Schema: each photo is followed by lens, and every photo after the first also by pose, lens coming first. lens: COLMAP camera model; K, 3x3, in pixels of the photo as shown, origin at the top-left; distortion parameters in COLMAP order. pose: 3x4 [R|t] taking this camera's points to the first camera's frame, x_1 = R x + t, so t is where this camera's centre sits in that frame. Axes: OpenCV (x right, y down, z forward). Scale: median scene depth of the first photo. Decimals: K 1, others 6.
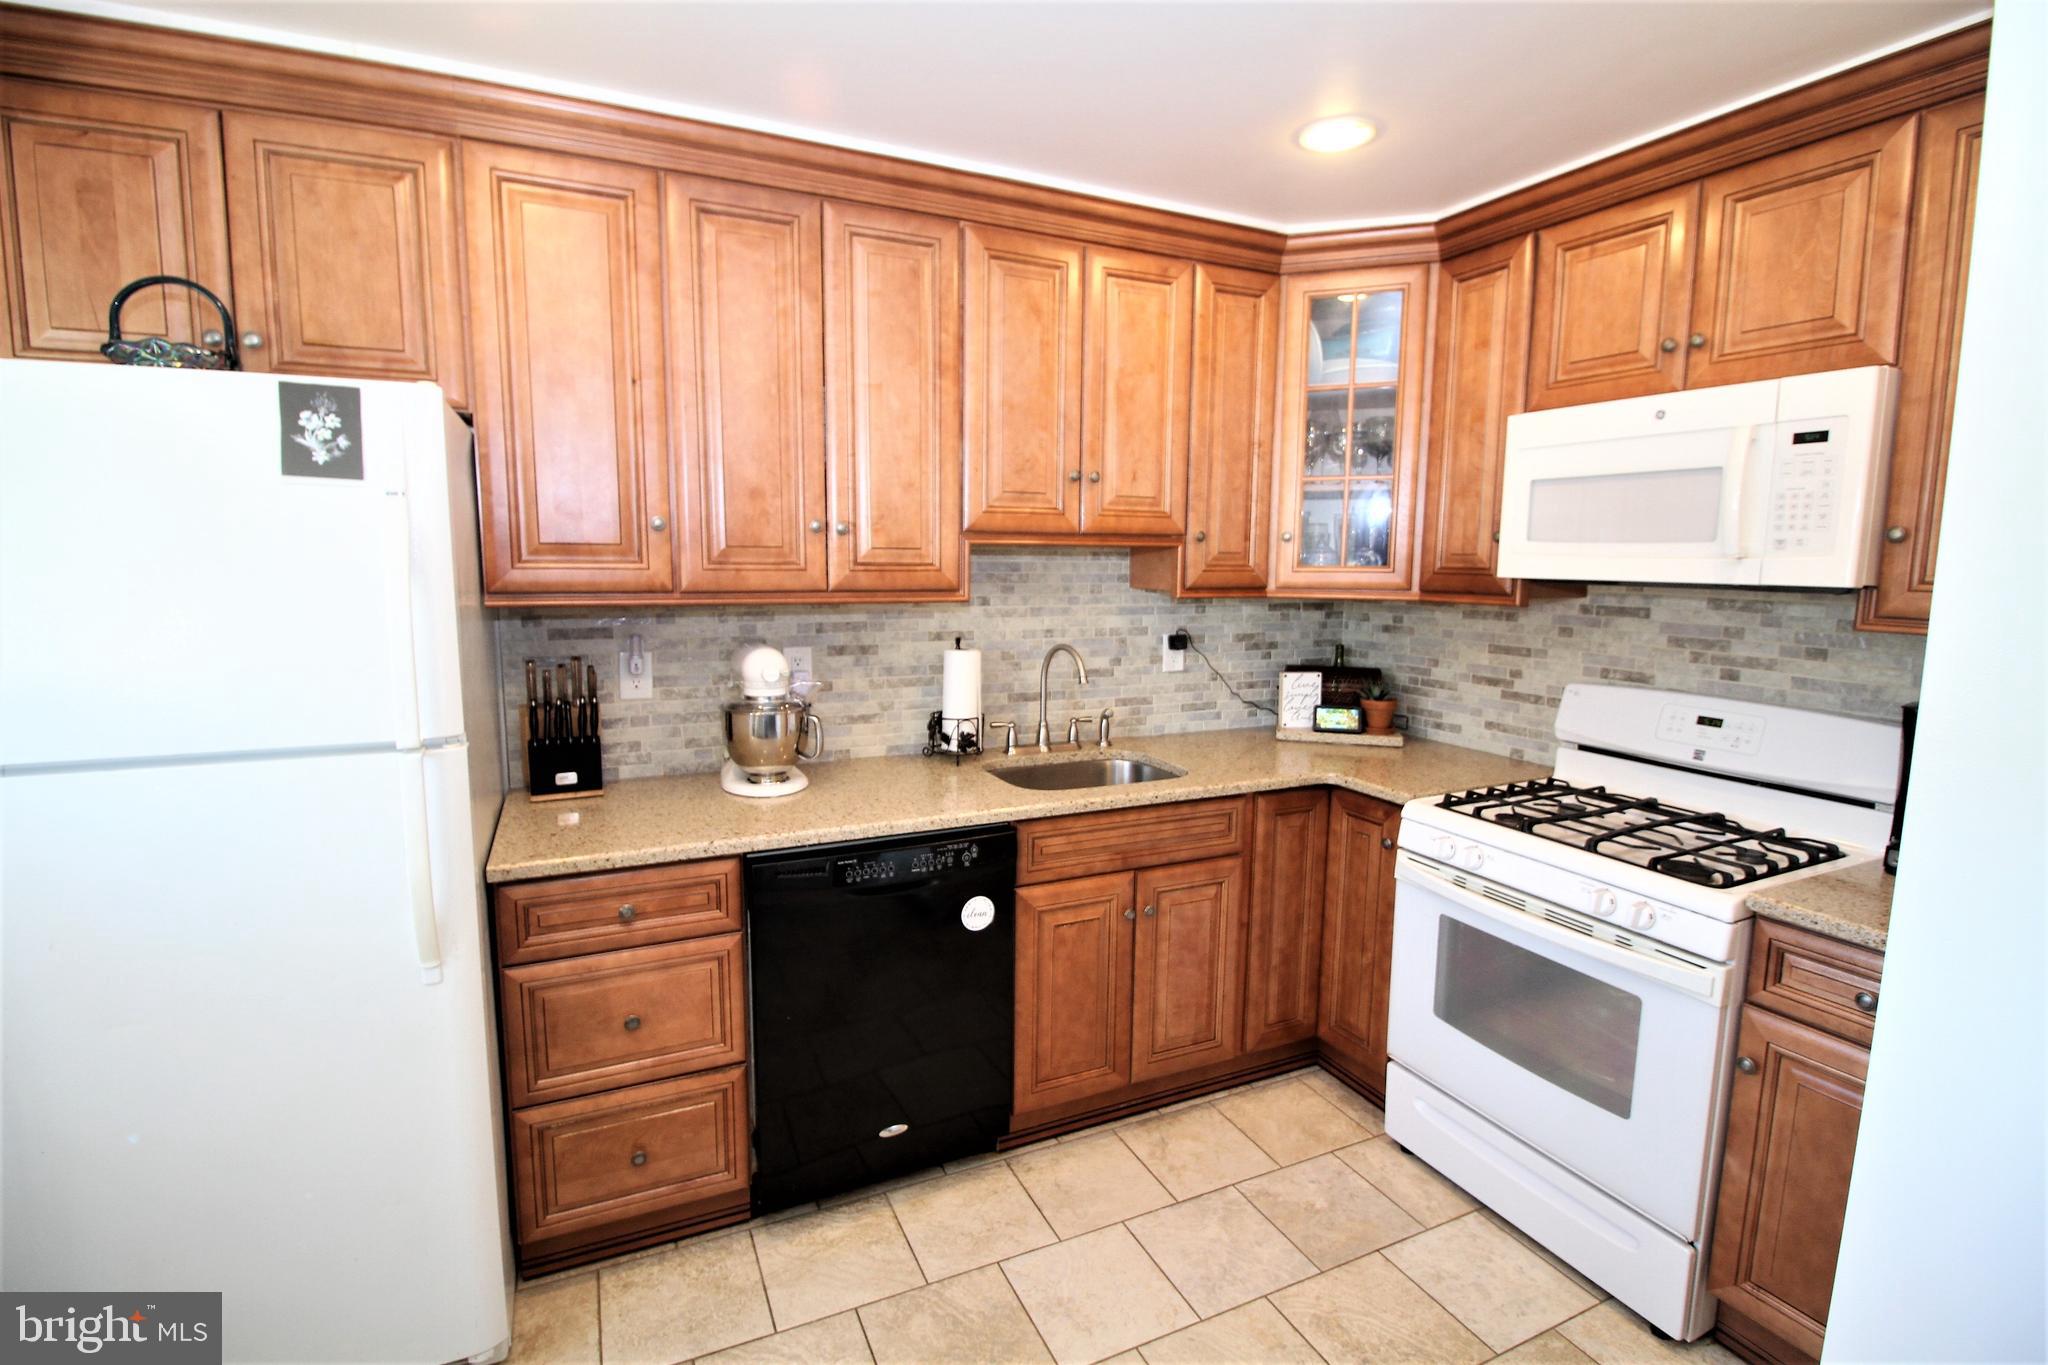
lens RADIAL K [[941.8, 0, 1024.5], [0, 941.8, 678.5], [0, 0, 1]] dist [-0.002393, -0.012092]
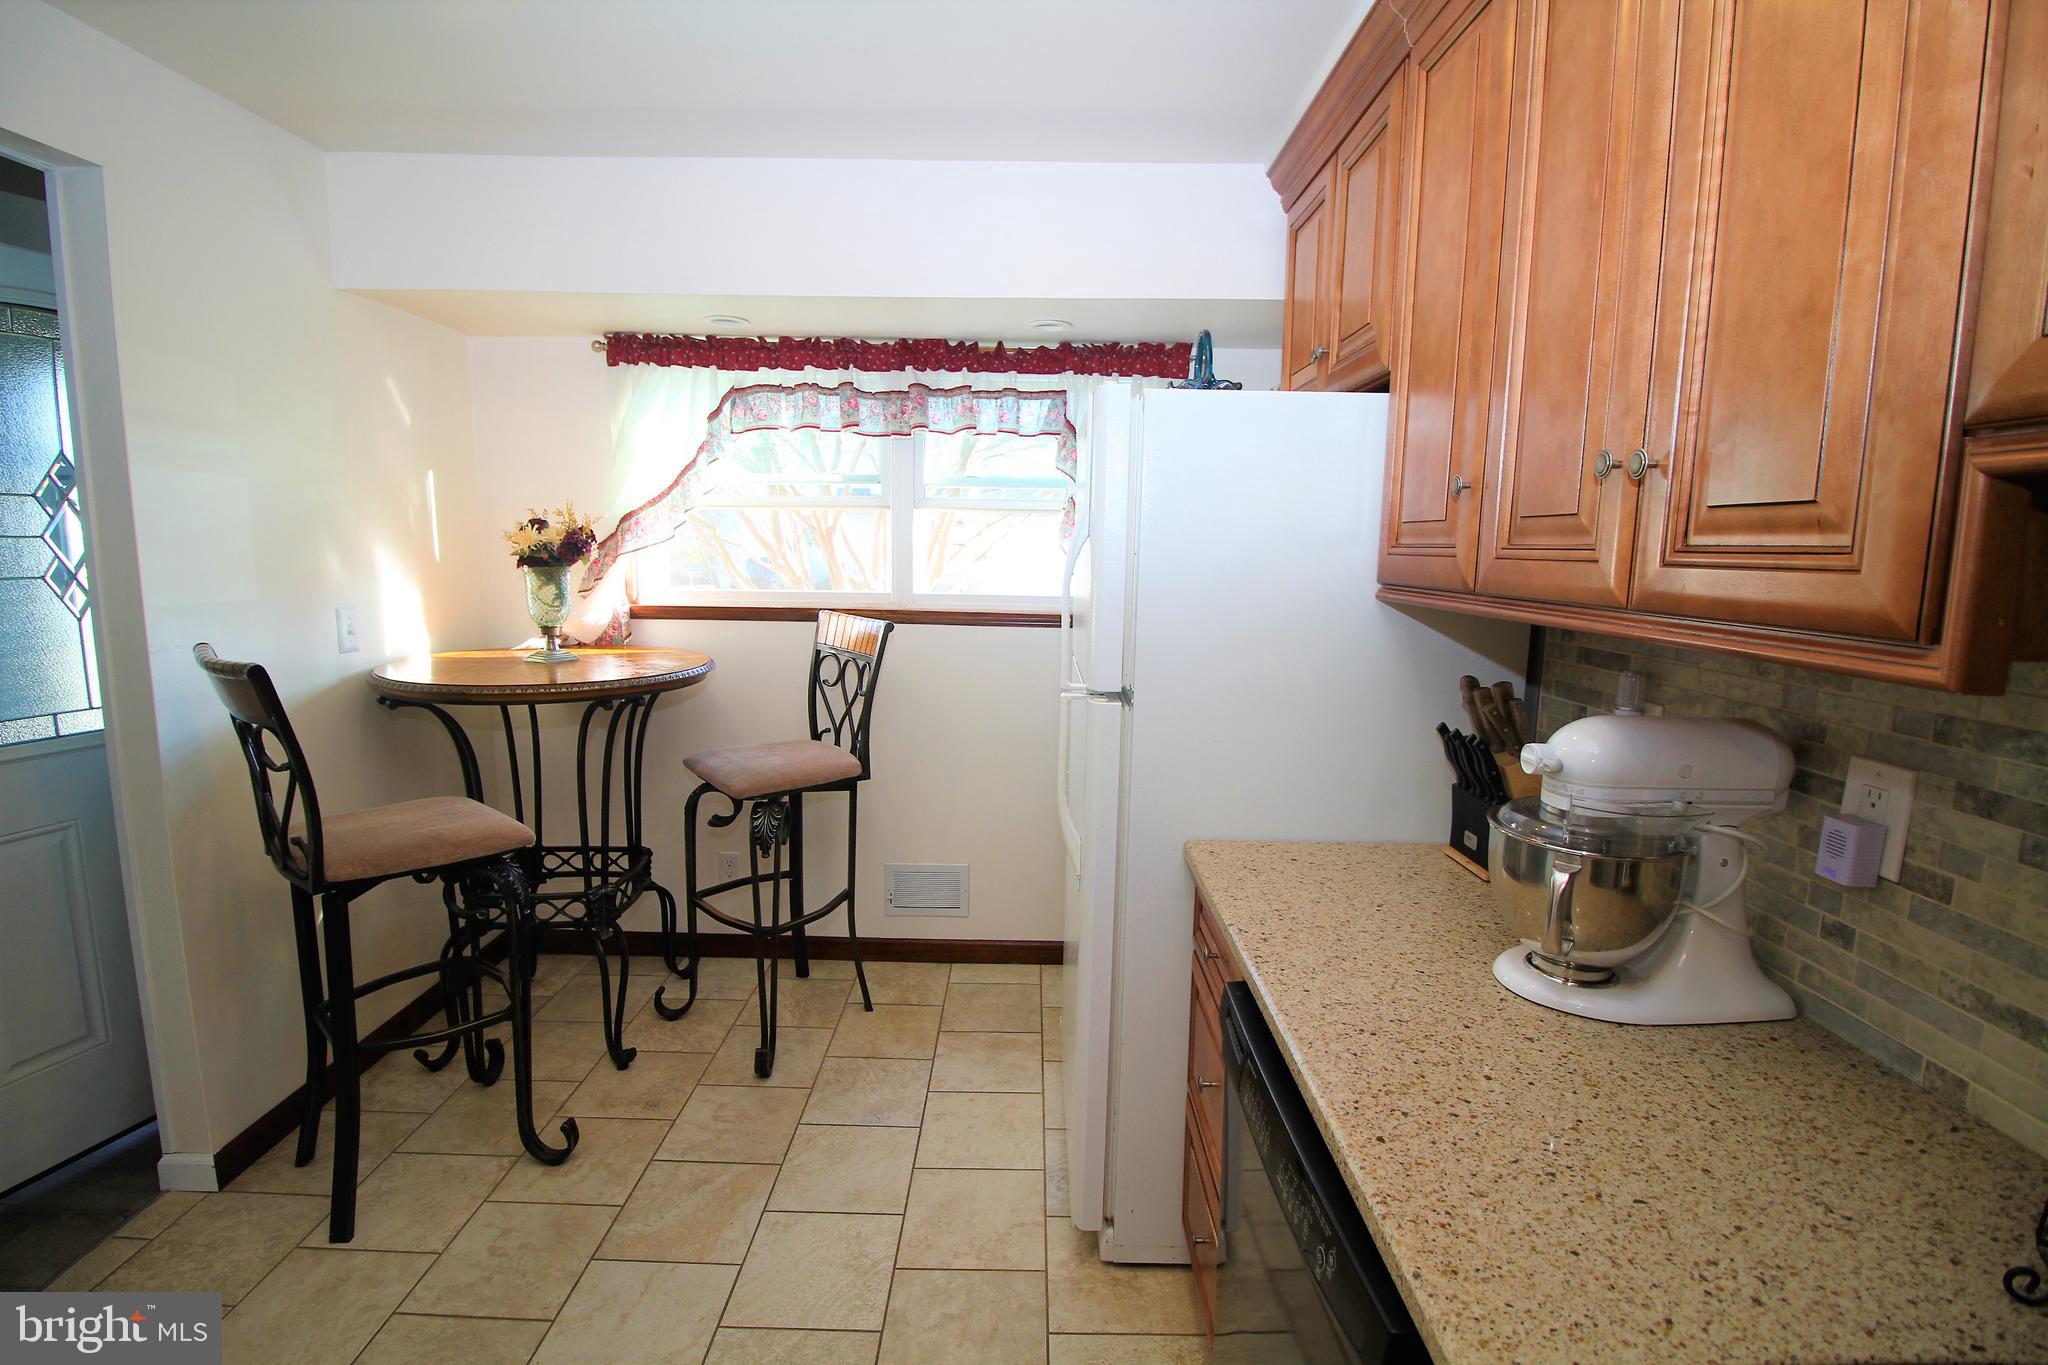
lens RADIAL K [[941.8, 0, 1026.0], [0, 941.8, 681.5], [0, 0, 1]] dist [-0.002393, -0.012092]
pose [[-0.428925, 0.111285, -0.896459, 0.291695], [-0.139527, 0.972312, 0.187460, -0.097636], [0.892500, 0.205486, -0.401522, 0.880873]]
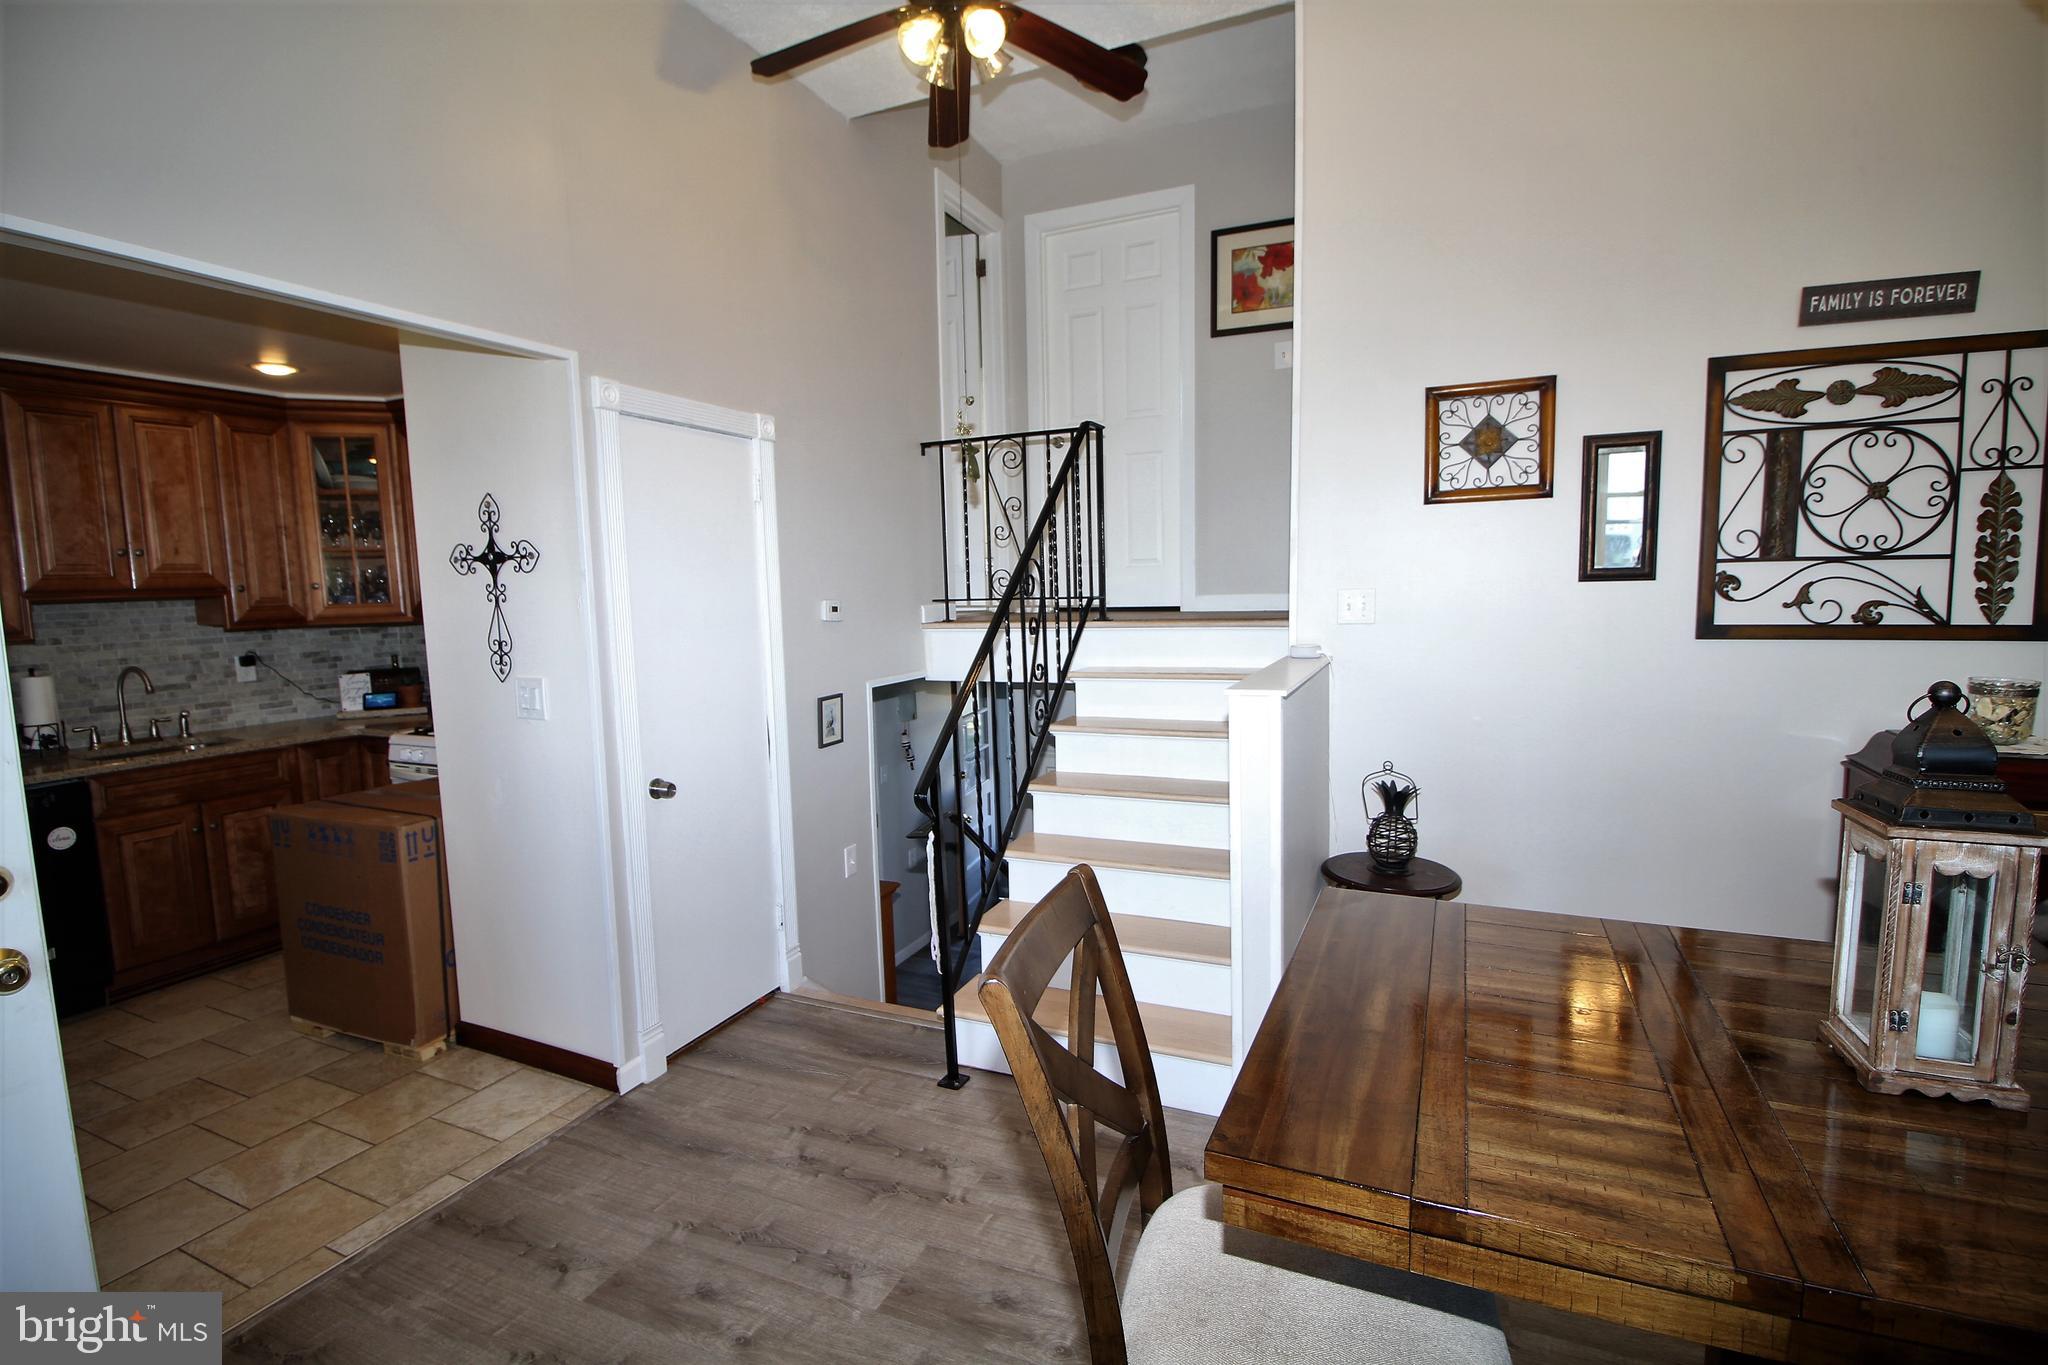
lens RADIAL K [[941.8, 0, 1019.3], [0, 941.8, 678.8], [0, 0, 1]] dist [-0.002393, -0.012092]
pose [[0.757894, -0.097767, 0.645010, 0.169103], [0.117590, 0.992986, 0.012342, 0.139566], [-0.641692, 0.066493, 0.764074, -1.074698]]
